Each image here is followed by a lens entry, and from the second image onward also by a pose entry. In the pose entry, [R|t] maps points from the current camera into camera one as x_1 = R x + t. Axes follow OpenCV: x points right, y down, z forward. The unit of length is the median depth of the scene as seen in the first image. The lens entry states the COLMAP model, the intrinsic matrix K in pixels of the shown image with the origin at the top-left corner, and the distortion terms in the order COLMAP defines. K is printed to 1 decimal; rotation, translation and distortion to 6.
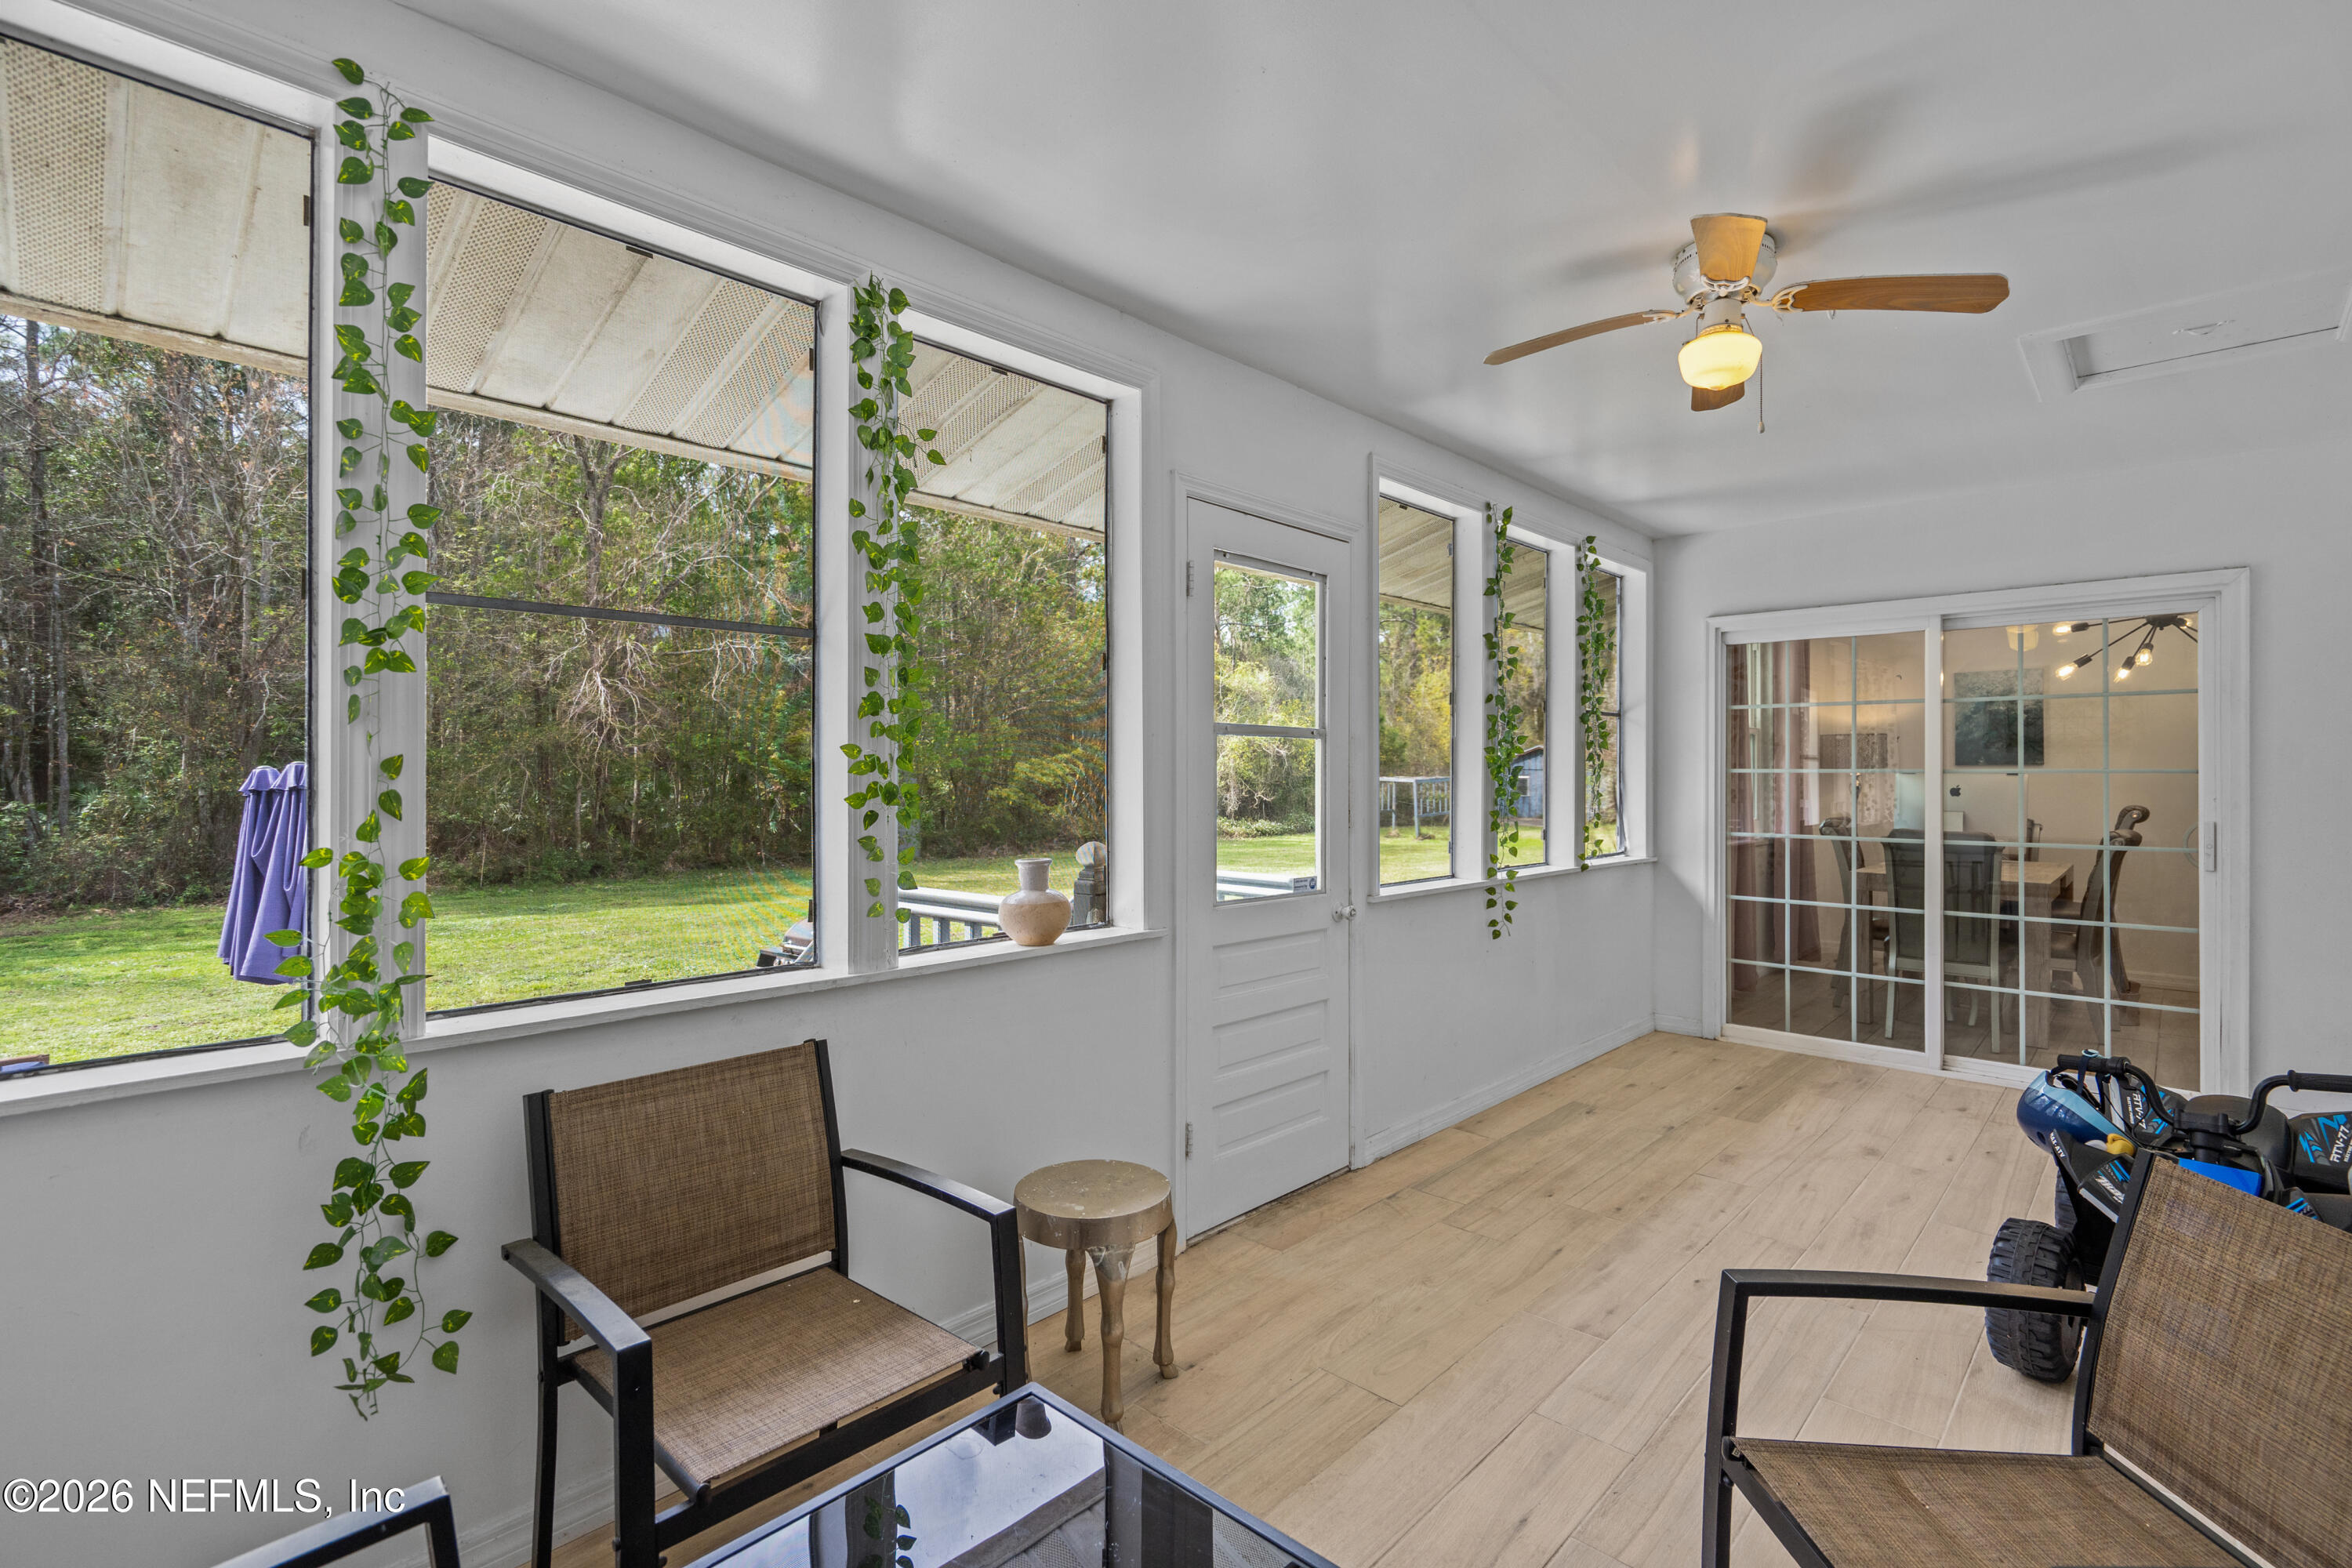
lens RADIAL K [[1081.1, 0, 1197.9], [0, 1081.1, 777.3], [0, 0, 1]] dist [-0.010523, 0.002890]
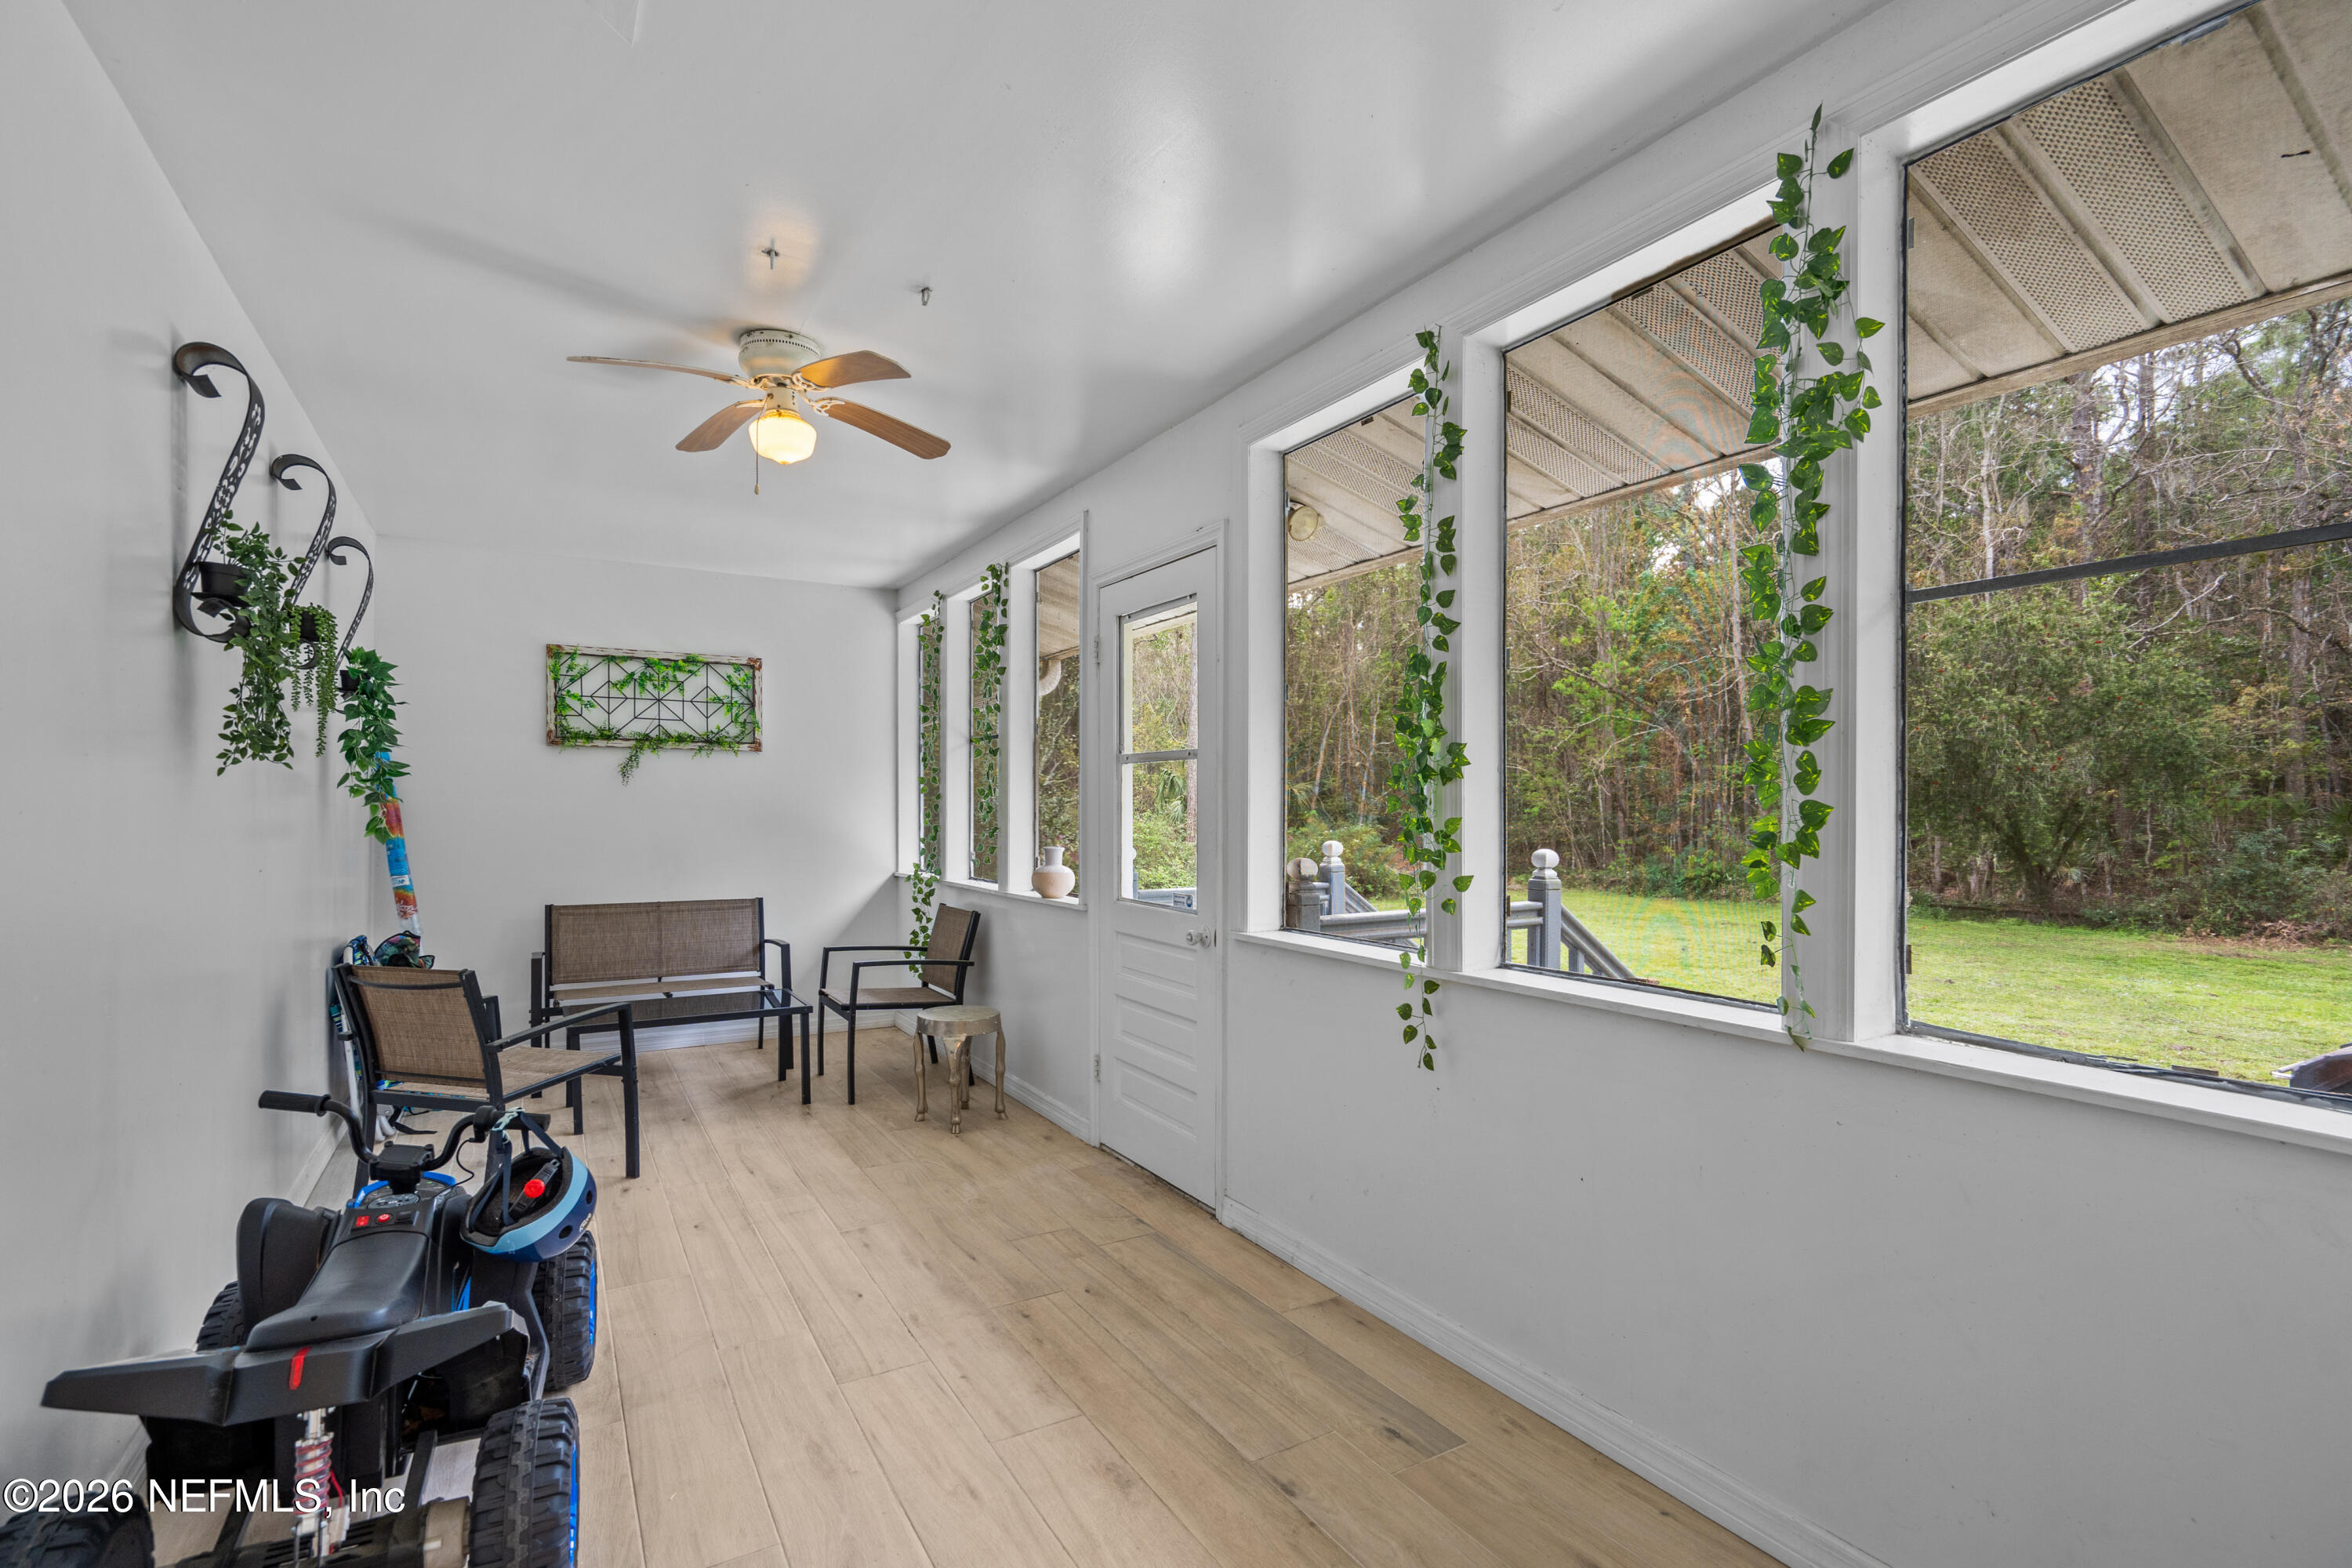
lens RADIAL K [[1081.1, 0, 1136.3], [0, 1081.1, 802.4], [0, 0, 1]] dist [-0.010523, 0.002890]
pose [[-0.308558, -0.005652, -0.951189, 1.079415], [-0.005743, 0.999975, -0.004079, 0.008854], [0.951188, 0.004204, -0.308583, 1.248496]]
